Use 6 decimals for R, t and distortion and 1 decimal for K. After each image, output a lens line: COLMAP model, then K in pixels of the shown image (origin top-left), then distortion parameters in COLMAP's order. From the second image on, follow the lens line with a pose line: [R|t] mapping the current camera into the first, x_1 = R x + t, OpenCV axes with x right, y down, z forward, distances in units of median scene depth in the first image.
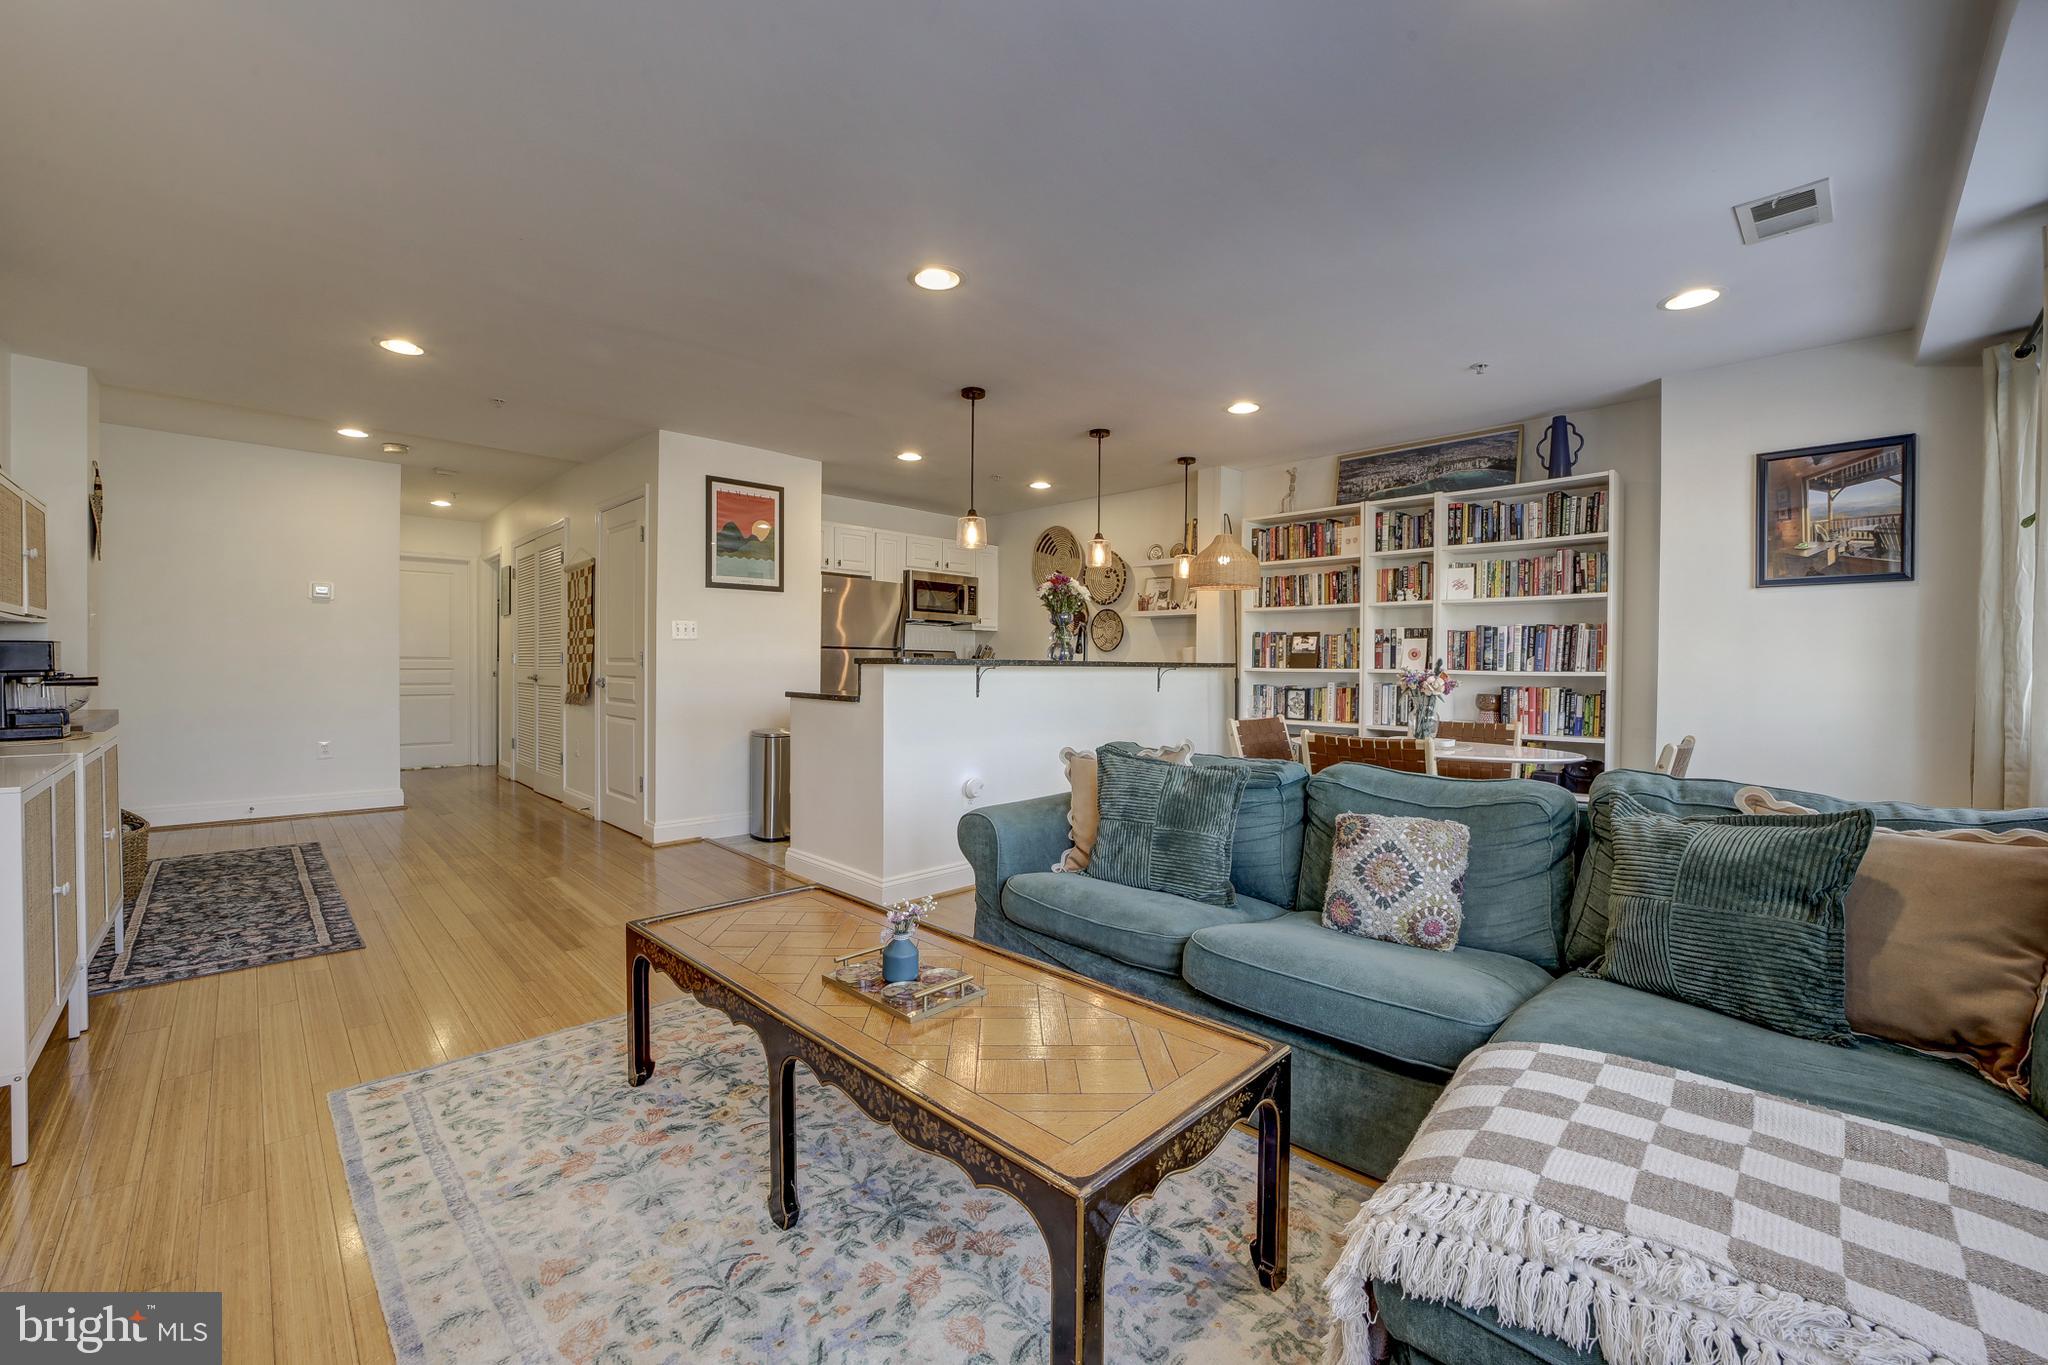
lens RADIAL K [[813.3, 0, 1017.7], [0, 813.3, 691.8], [0, 0, 1]] dist [-0.020205, 0.000391]
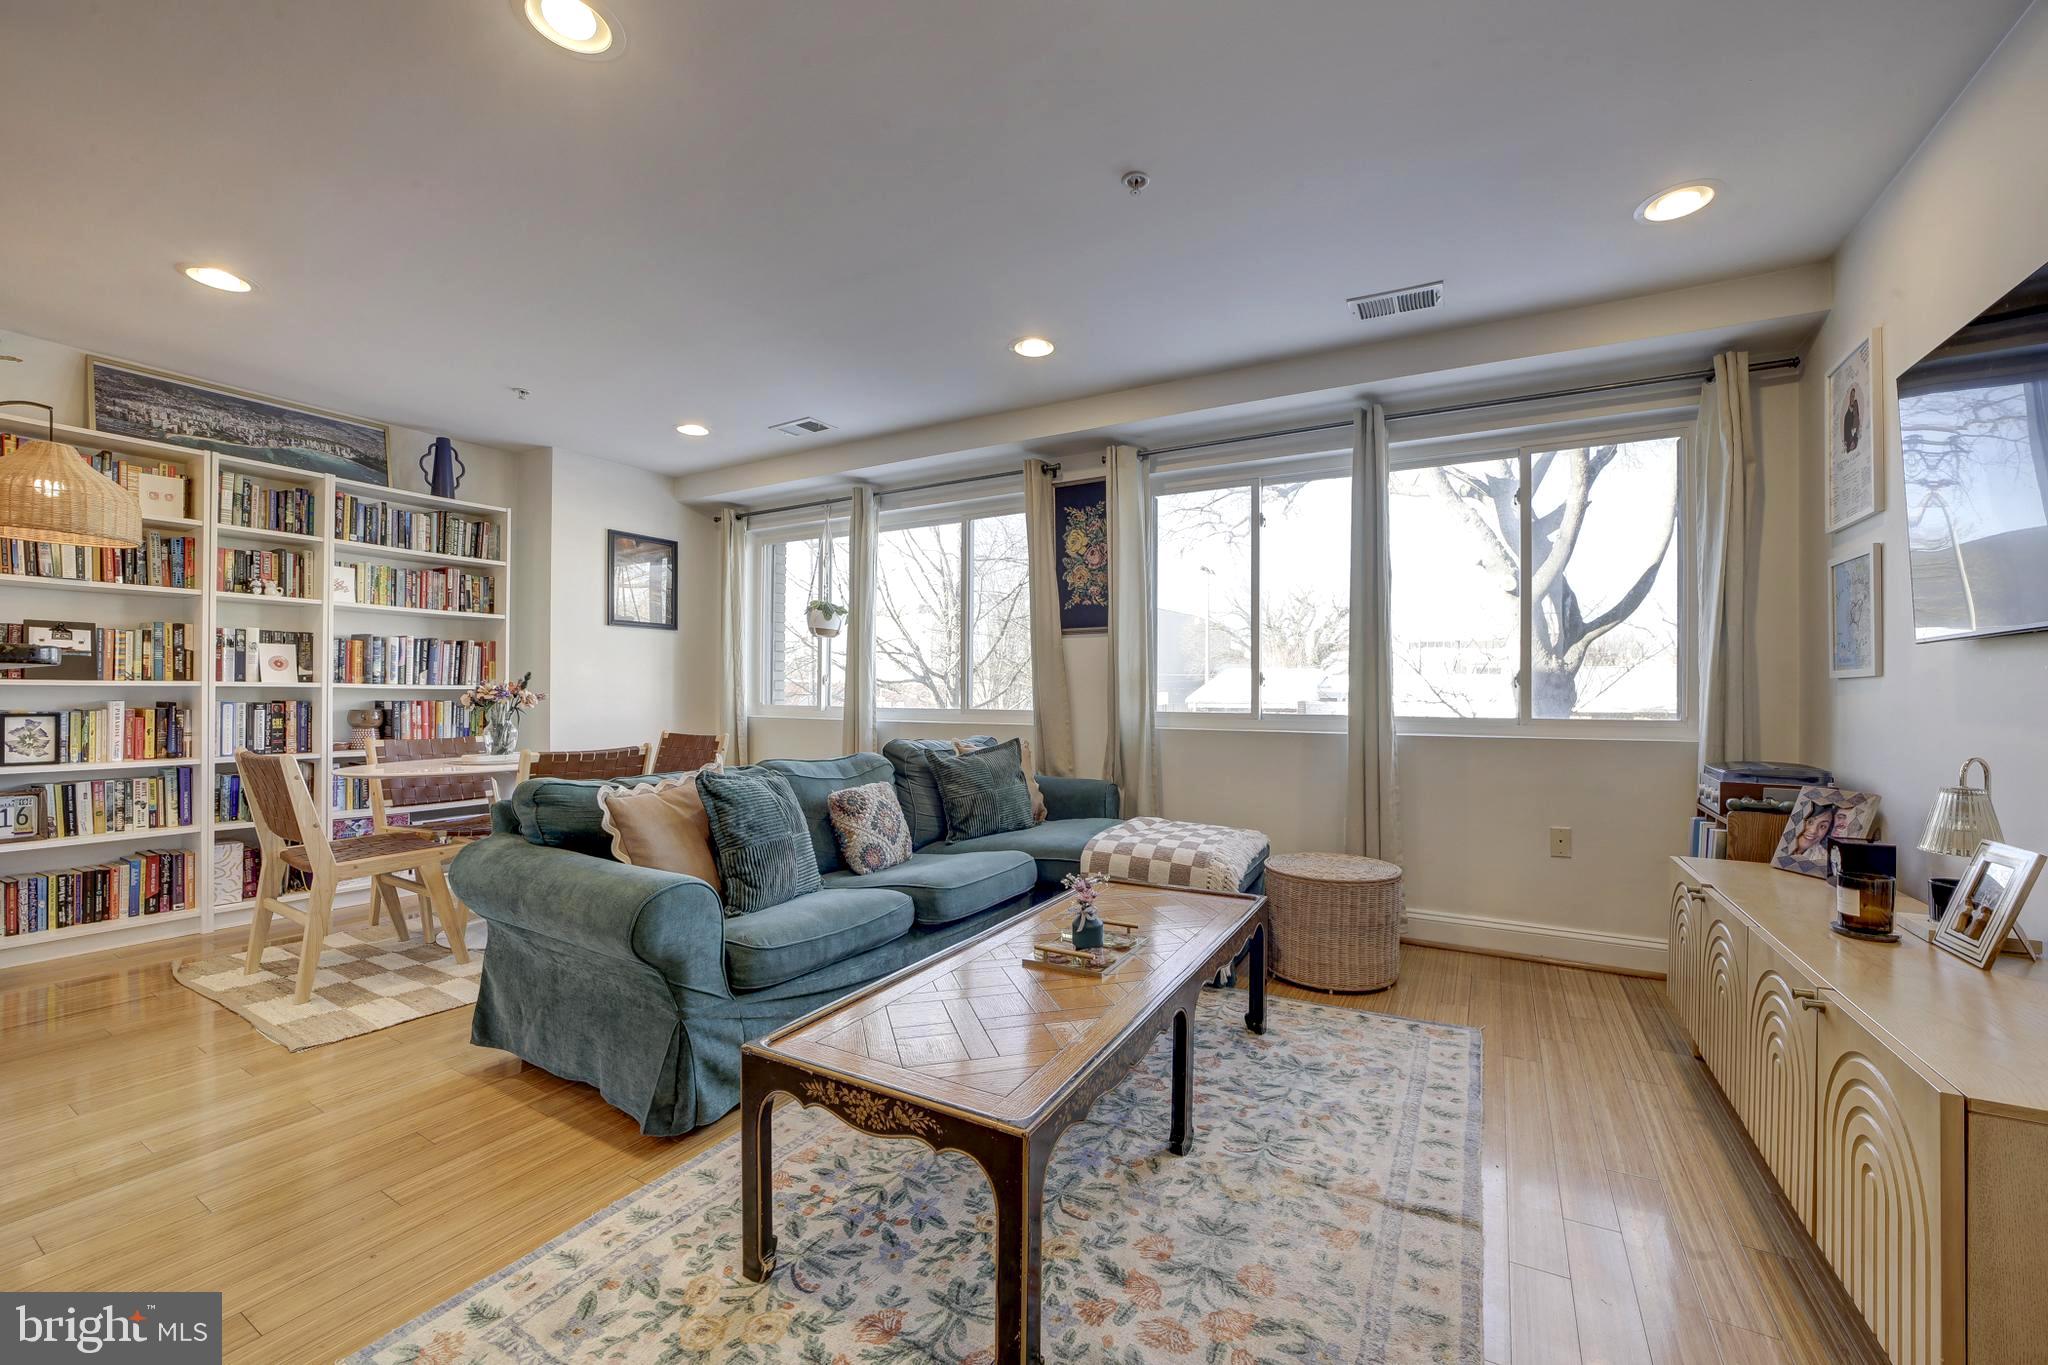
lens RADIAL K [[813.3, 0, 1017.7], [0, 813.3, 691.8], [0, 0, 1]] dist [-0.020205, 0.000391]
pose [[-0.255986, -0.005481, 0.966665, -0.484643], [0.025671, 0.999593, 0.012466, -0.009804], [-0.966339, 0.028007, -0.255741, 0.524996]]
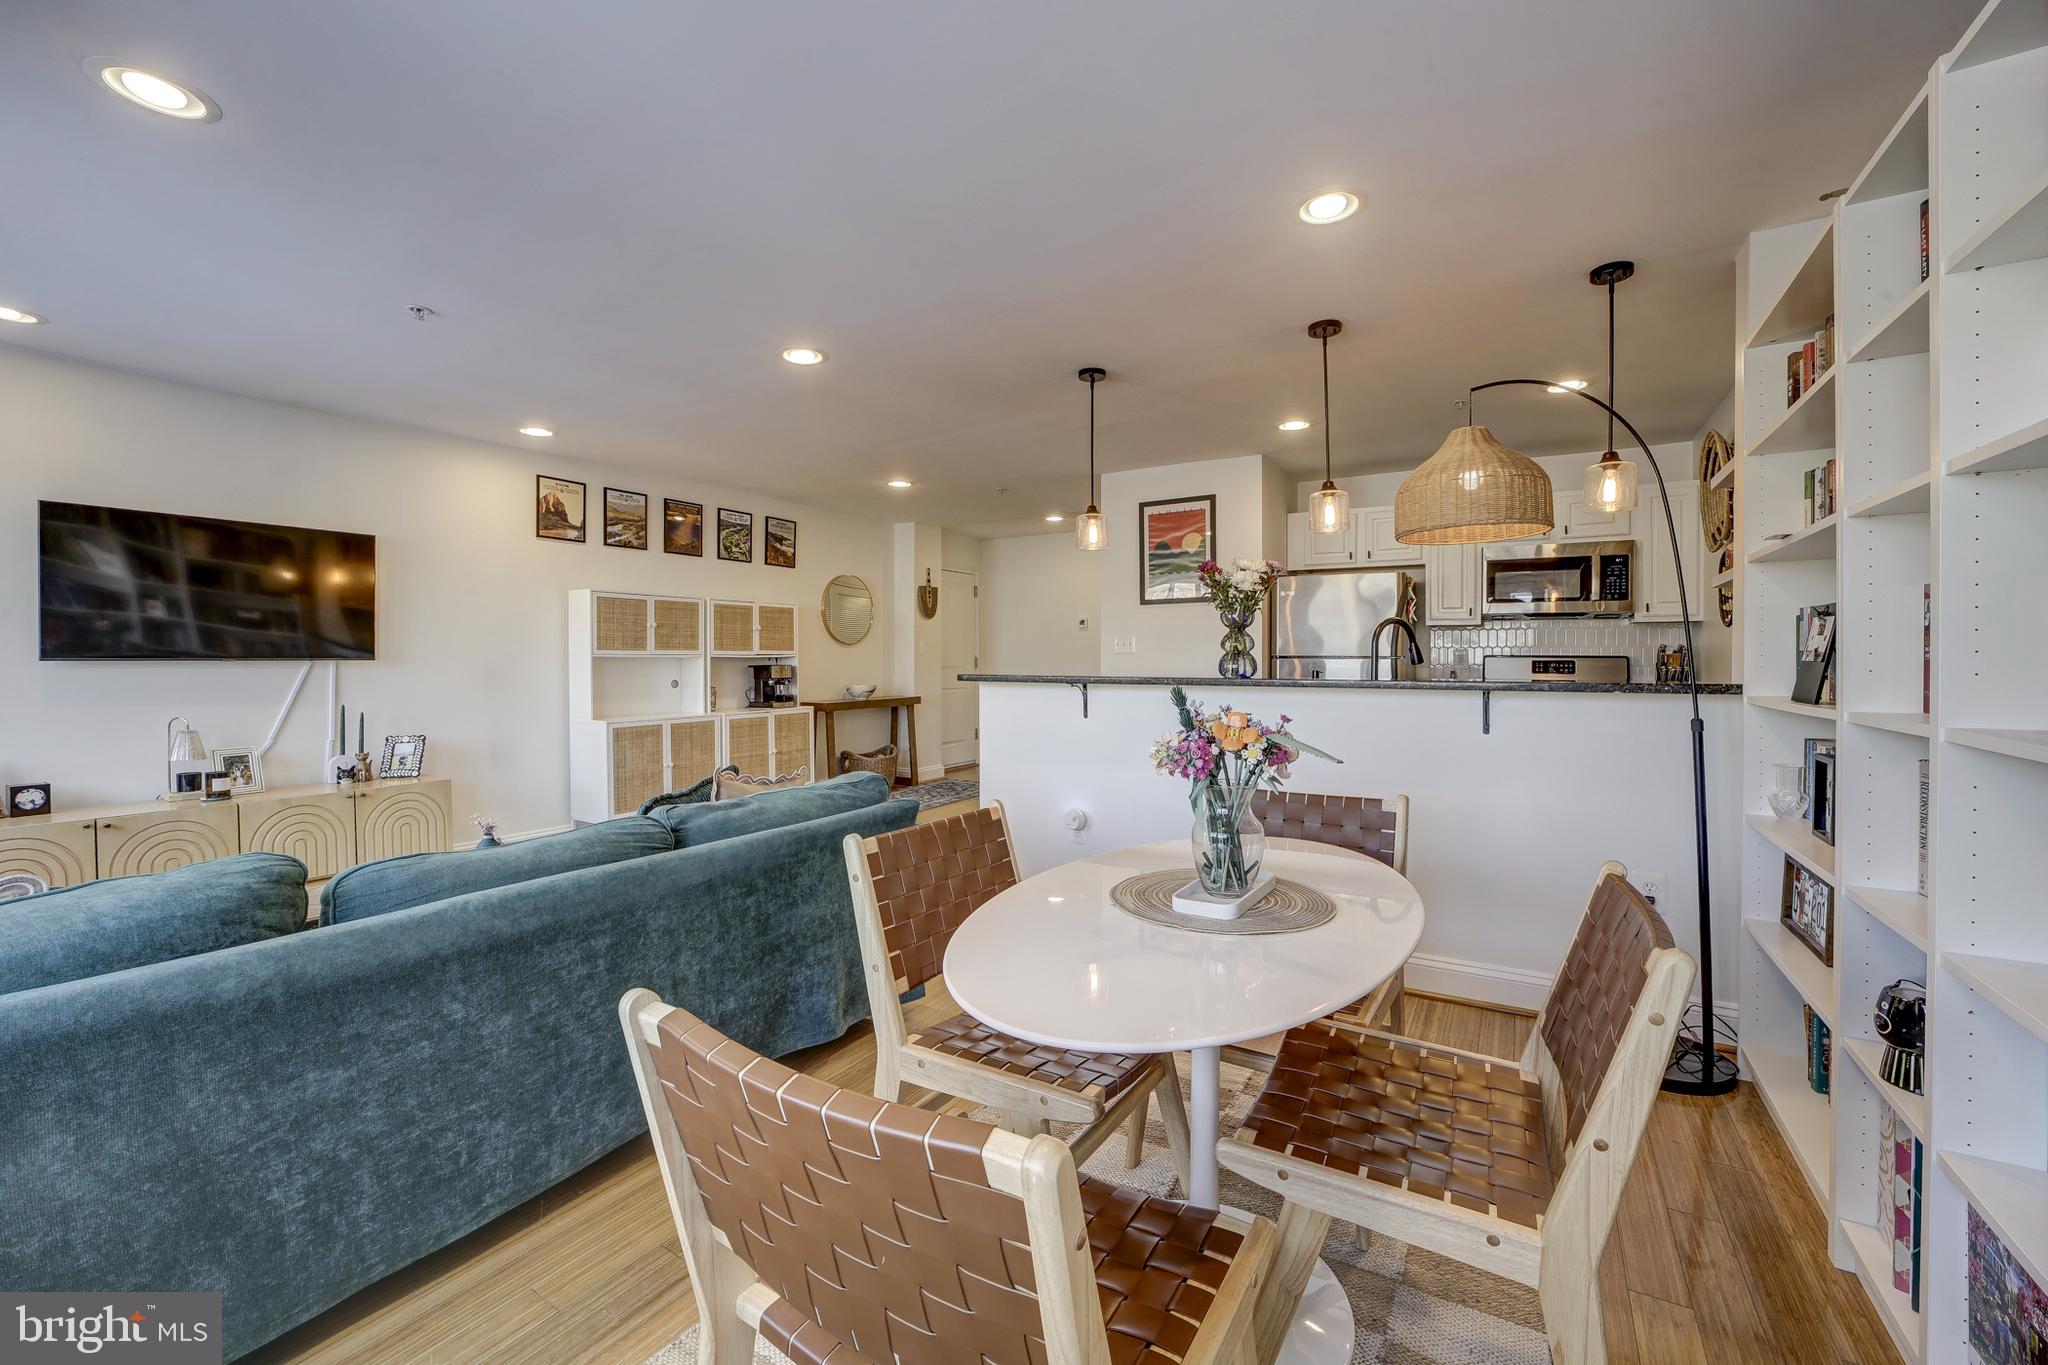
lens RADIAL K [[833.6, 0, 1033.3], [0, 833.6, 669.4], [0, 0, 1]] dist [-0.034054, 0.010974]
pose [[0.246973, 0.002267, -0.969020, 0.744176], [-0.029425, 0.999554, -0.005161, -0.034178], [0.968576, 0.029788, 0.246929, 0.644343]]
